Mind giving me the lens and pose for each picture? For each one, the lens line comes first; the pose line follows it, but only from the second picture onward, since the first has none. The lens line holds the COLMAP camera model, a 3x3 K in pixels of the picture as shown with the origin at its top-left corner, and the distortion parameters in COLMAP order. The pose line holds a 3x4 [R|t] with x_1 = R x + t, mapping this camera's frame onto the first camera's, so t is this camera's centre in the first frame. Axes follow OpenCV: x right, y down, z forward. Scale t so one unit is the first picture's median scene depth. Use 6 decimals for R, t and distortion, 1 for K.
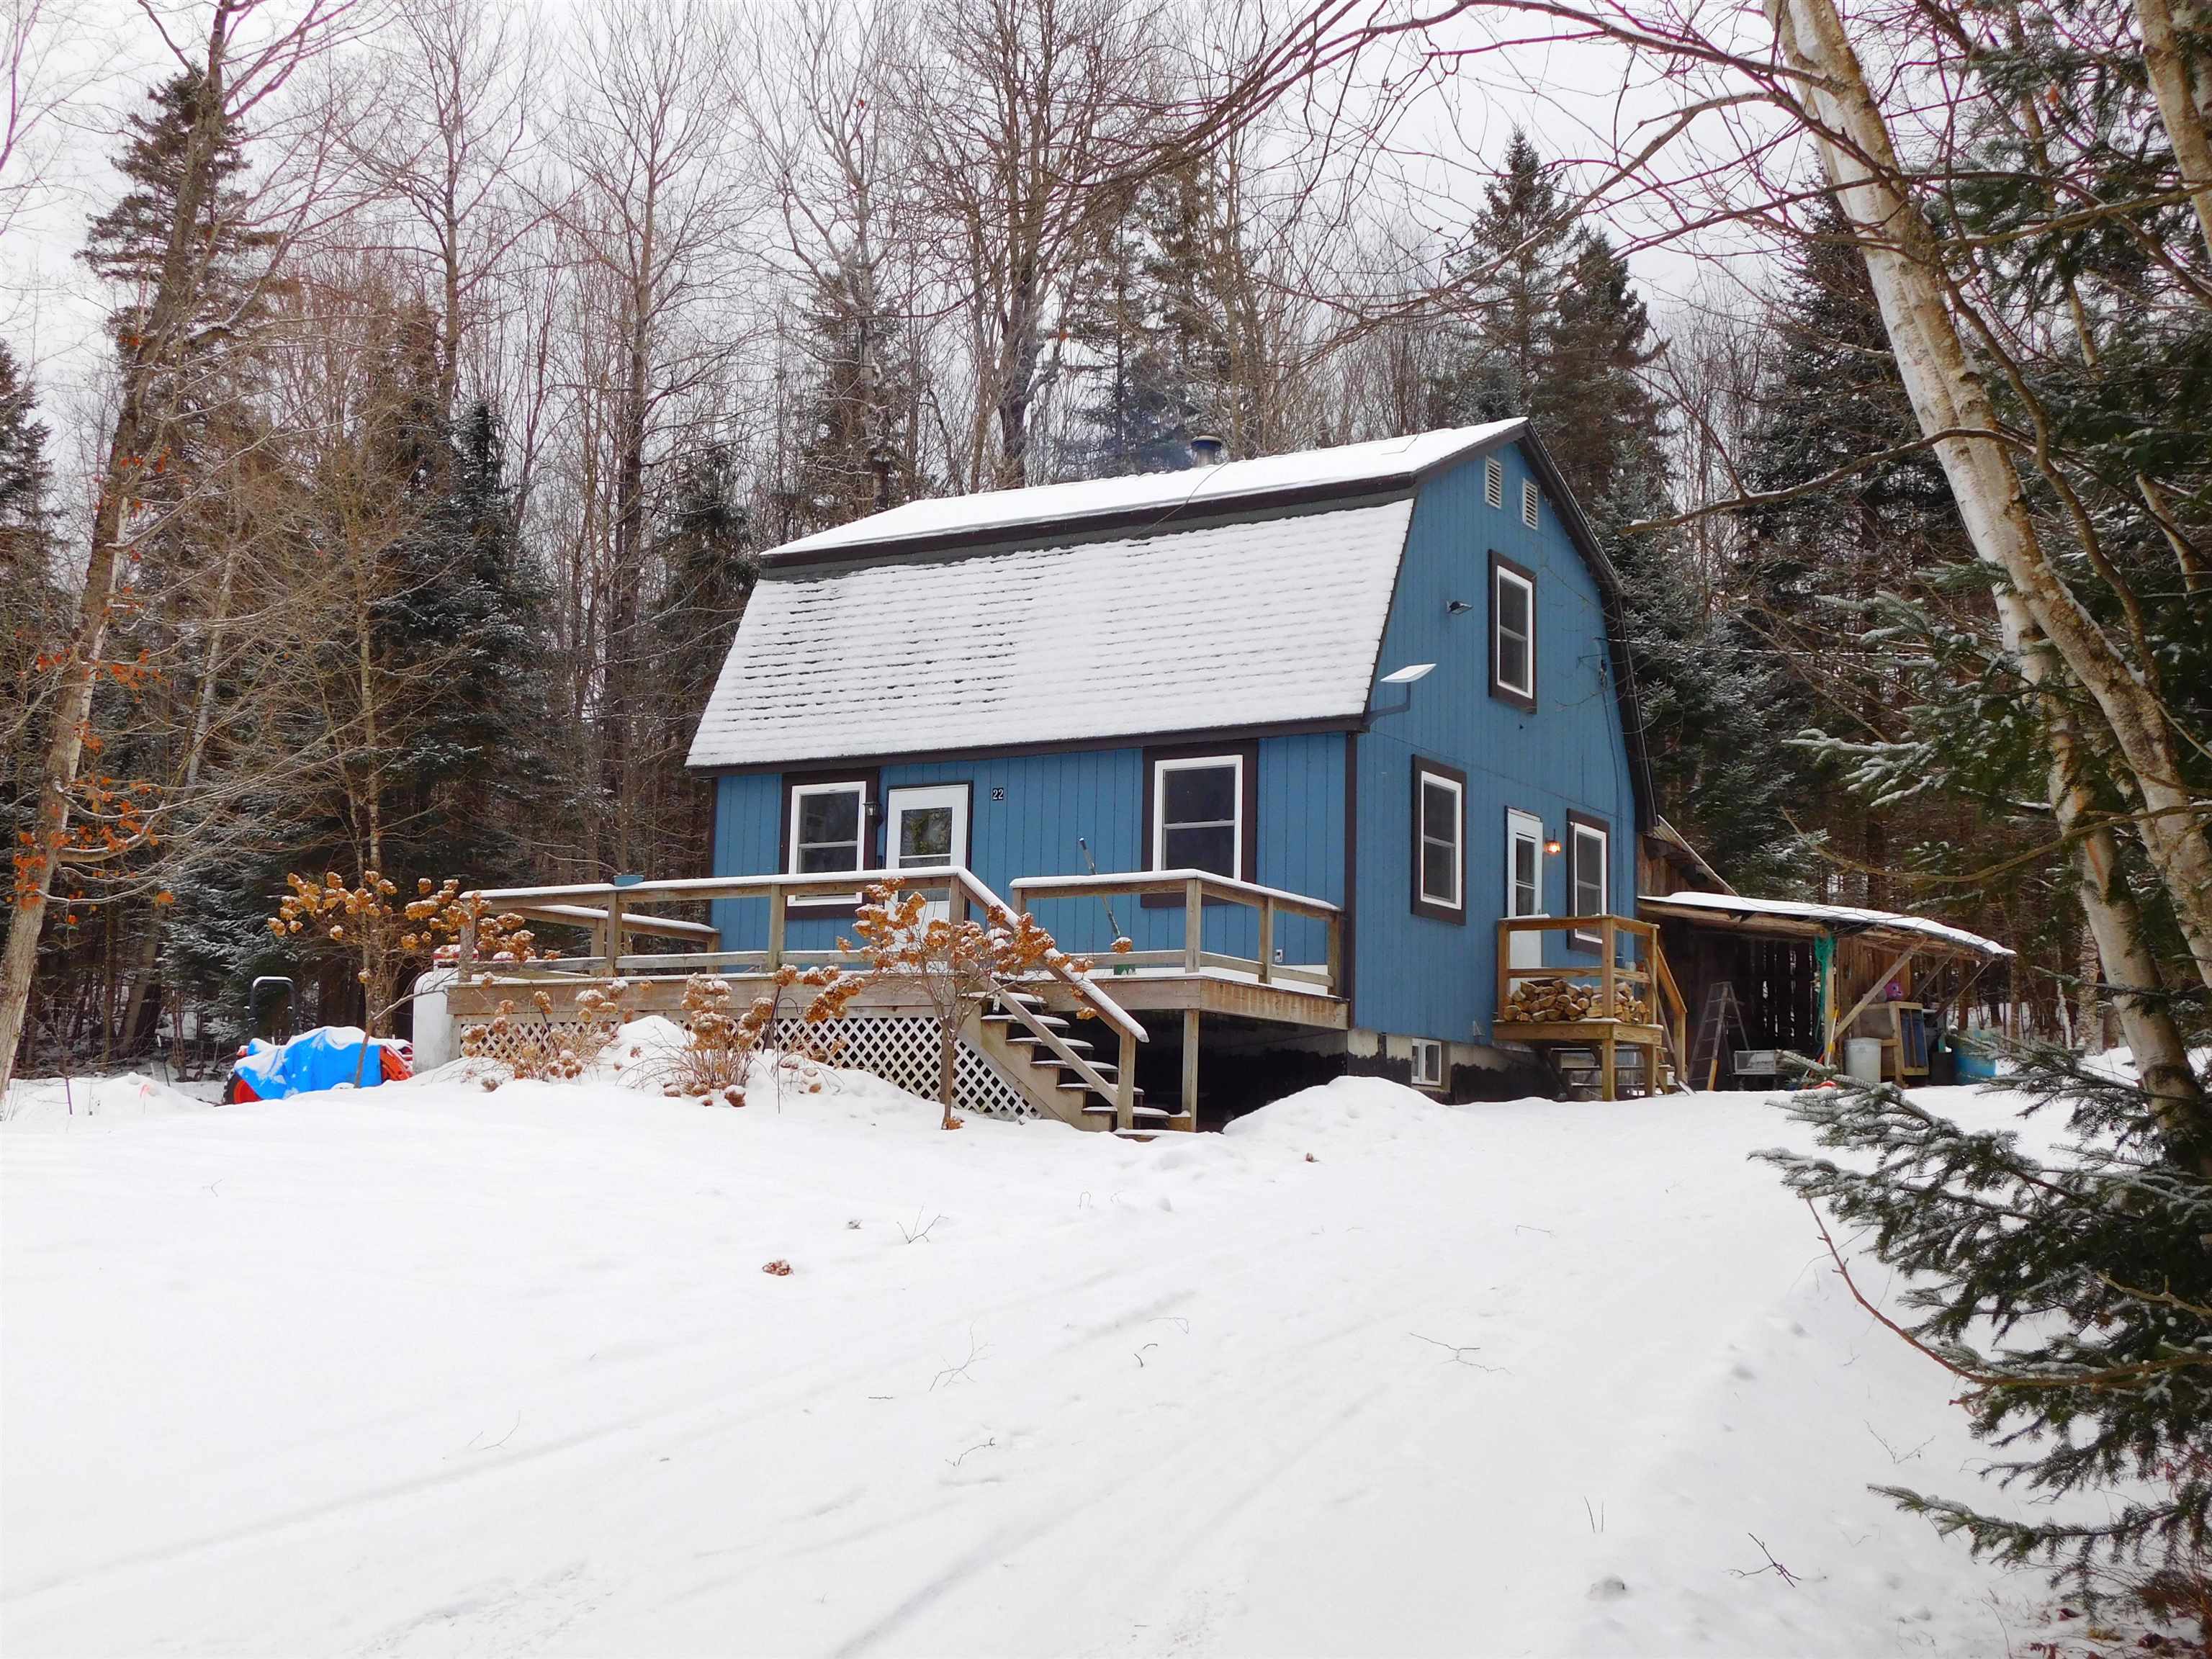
lens RADIAL K [[2597.3, 0, 1098.2], [0, 2597.3, 837.8], [0, 0, 1]] dist [0.040656, 0.000000]
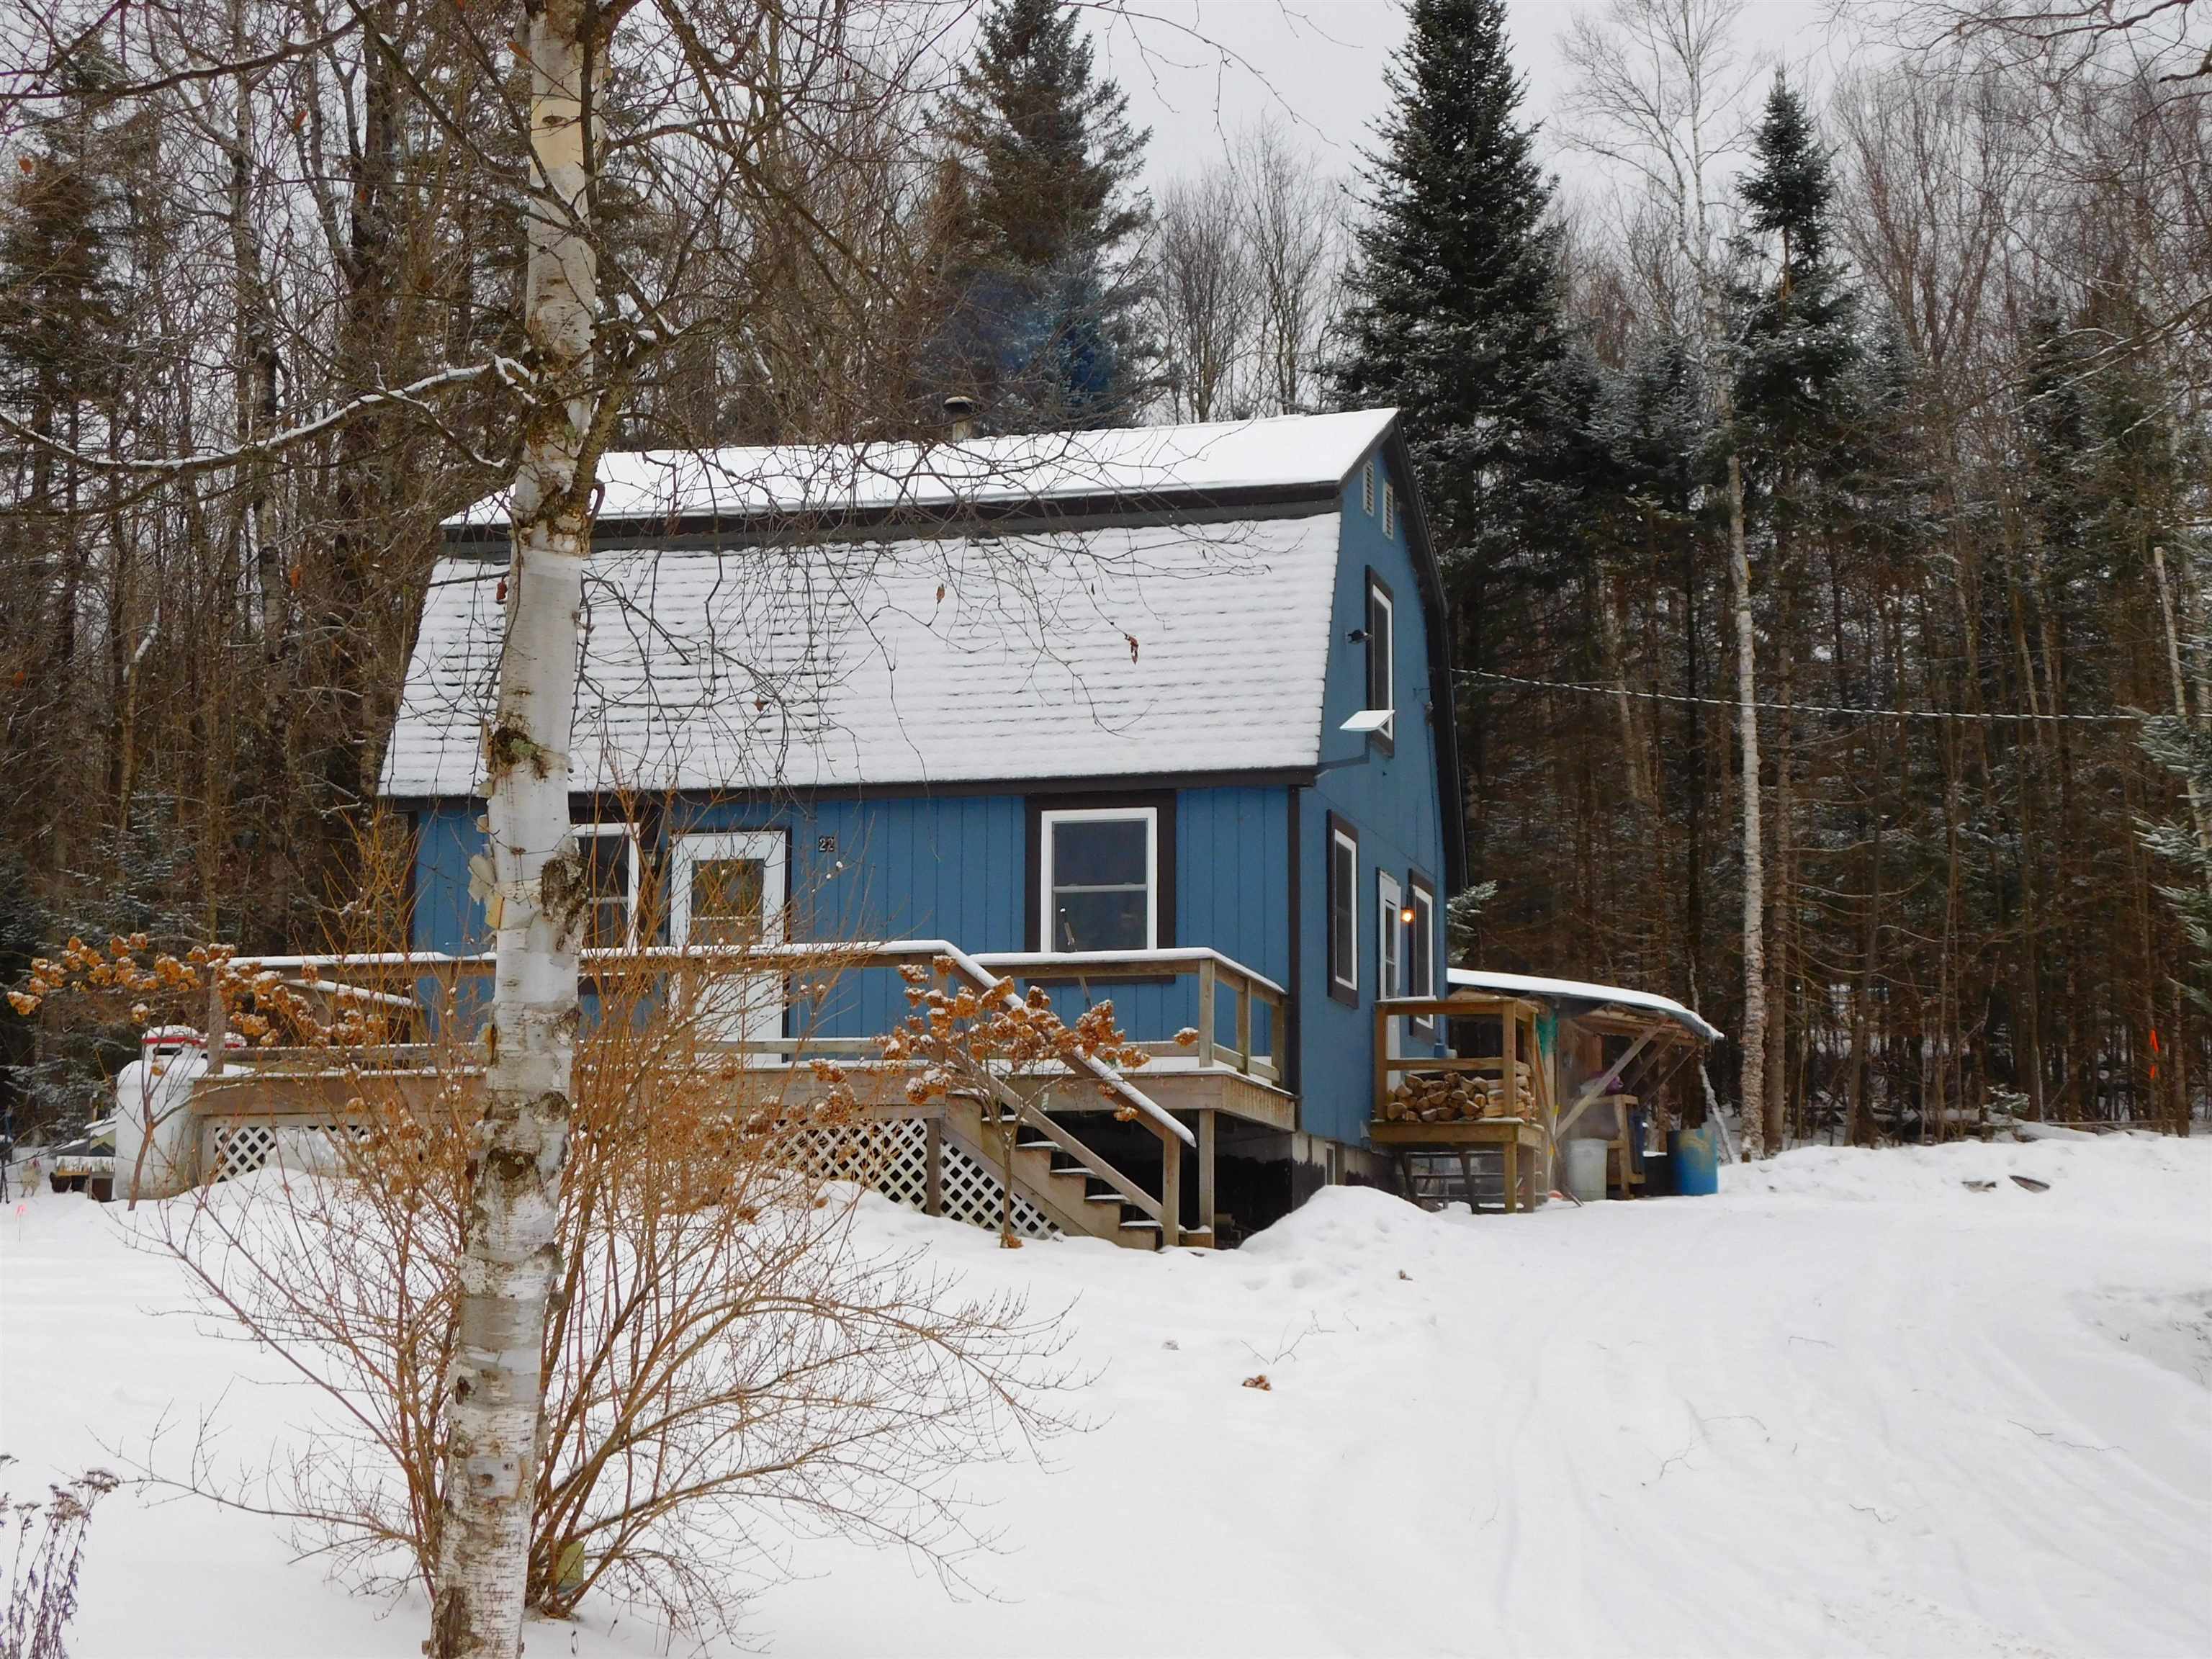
lens RADIAL K [[3794.6, 0, 1125.1], [0, 3794.6, 821.5], [0, 0, 1]] dist [0.026242, 0.000000]
pose [[0.959578, 0.021469, 0.280622, -0.302228], [-0.019558, 0.999763, -0.009609, -0.015340], [-0.280762, 0.003733, 0.959770, -0.185476]]
